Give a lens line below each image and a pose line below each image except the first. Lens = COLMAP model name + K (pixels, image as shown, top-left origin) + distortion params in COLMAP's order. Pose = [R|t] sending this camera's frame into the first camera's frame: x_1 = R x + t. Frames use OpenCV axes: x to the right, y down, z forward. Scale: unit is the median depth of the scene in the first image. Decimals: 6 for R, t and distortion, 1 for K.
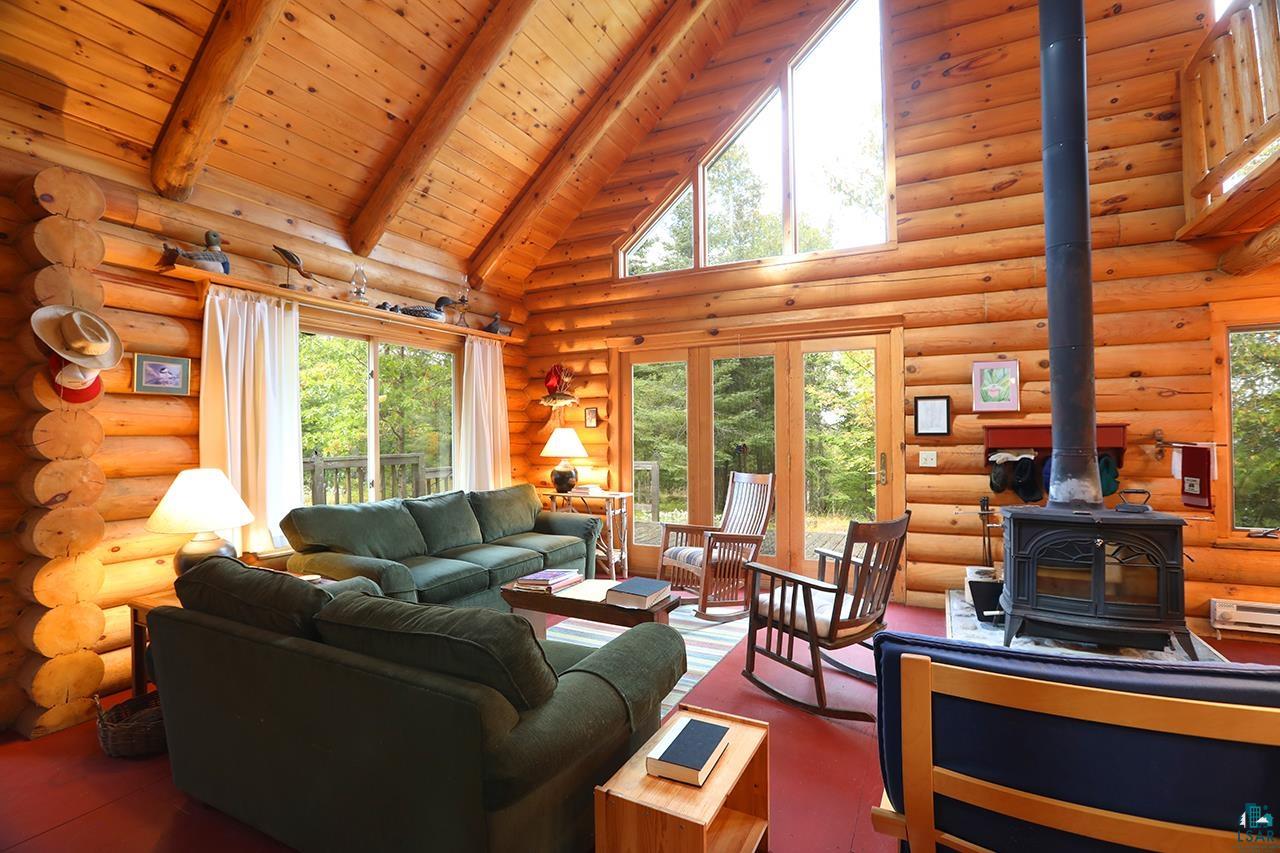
lens RADIAL K [[580.5, 0, 640.0], [0, 580.5, 426.5], [0, 0, 1]] dist [-0.050612, 0.018398]
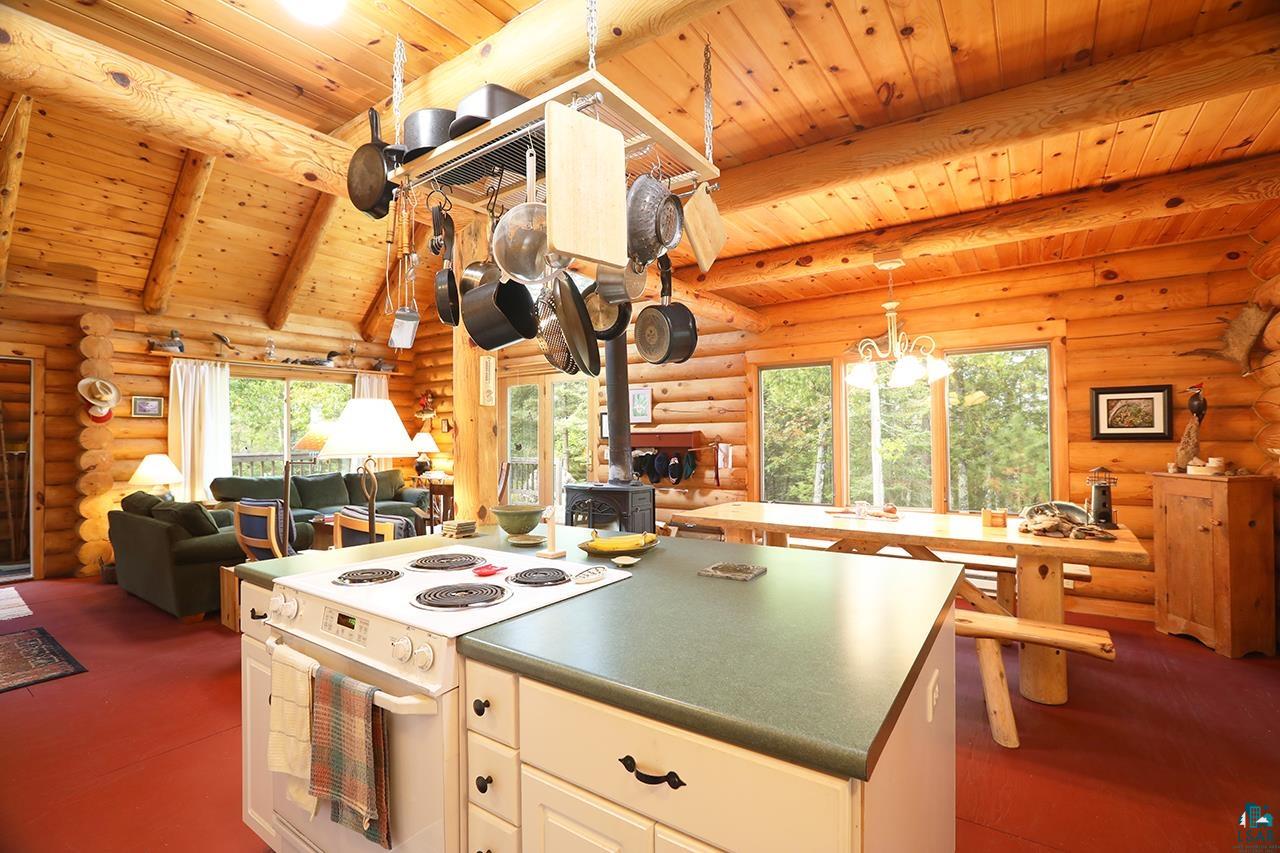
lens RADIAL K [[580.5, 0, 640.0], [0, 580.5, 426.5], [0, 0, 1]] dist [-0.050612, 0.018398]
pose [[0.989357, -0.001525, -0.145502, 0.900401], [0.001213, 0.999997, -0.002230, -0.014156], [0.145505, 0.002029, 0.989355, -0.545885]]
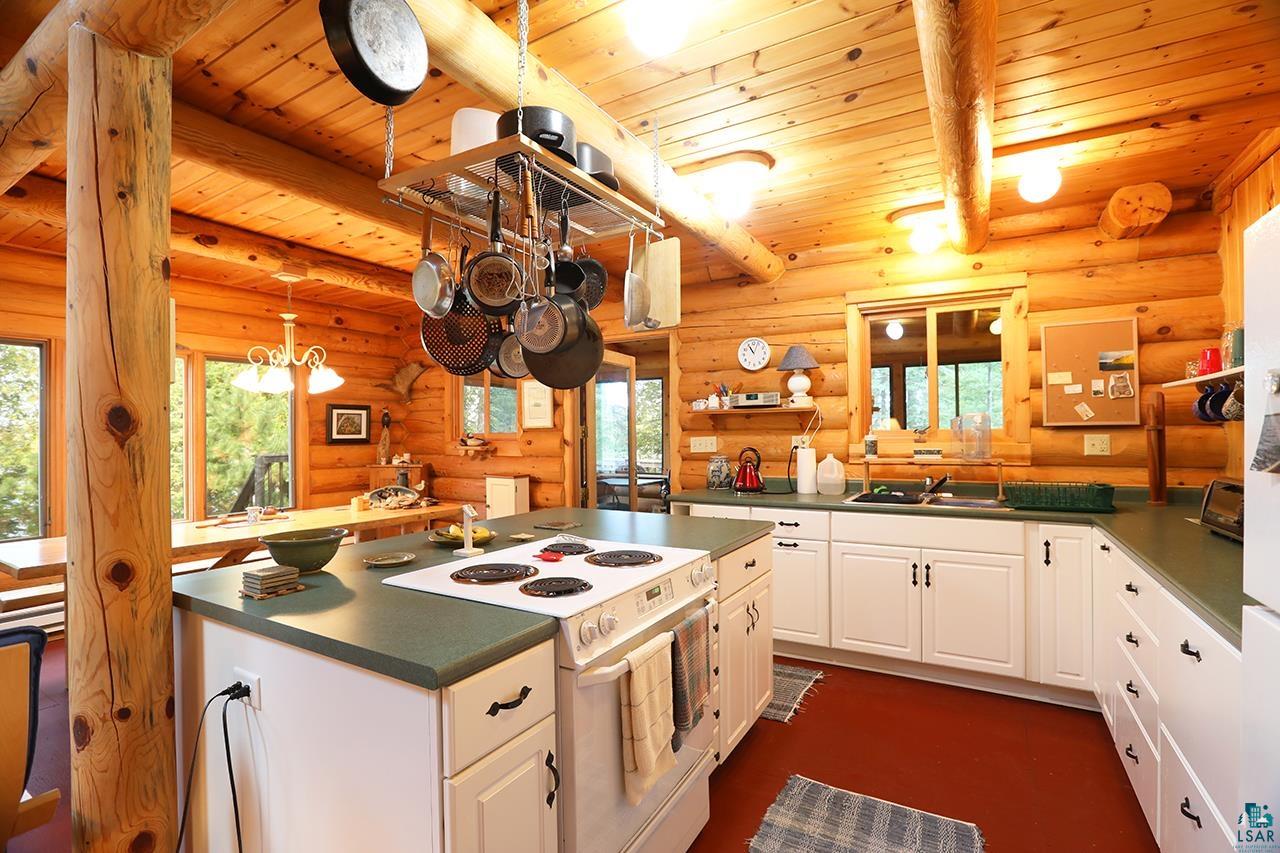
lens RADIAL K [[580.5, 0, 640.0], [0, 580.5, 426.5], [0, 0, 1]] dist [-0.050612, 0.018398]
pose [[0.073970, 0.021433, 0.997030, 0.260003], [-0.000986, 0.999770, -0.021419, -0.003514], [-0.997260, 0.000602, 0.073975, -0.243327]]
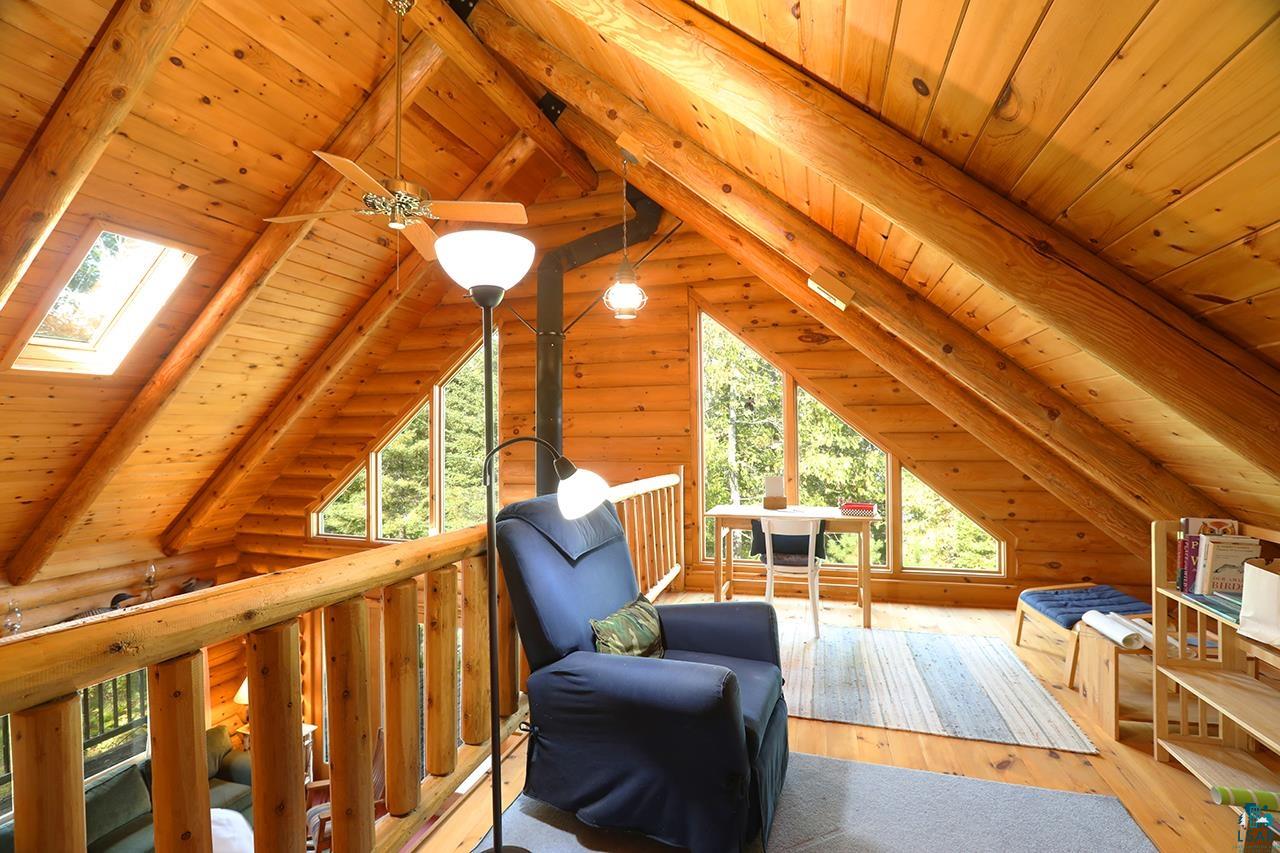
lens RADIAL K [[580.5, 0, 640.0], [0, 580.5, 426.5], [0, 0, 1]] dist [-0.050612, 0.018398]
pose [[0.986955, 0.008396, 0.160776, 0.631712], [-0.007049, 0.999935, -0.008949, -0.691294], [-0.160841, 0.007699, 0.986950, -0.362047]]
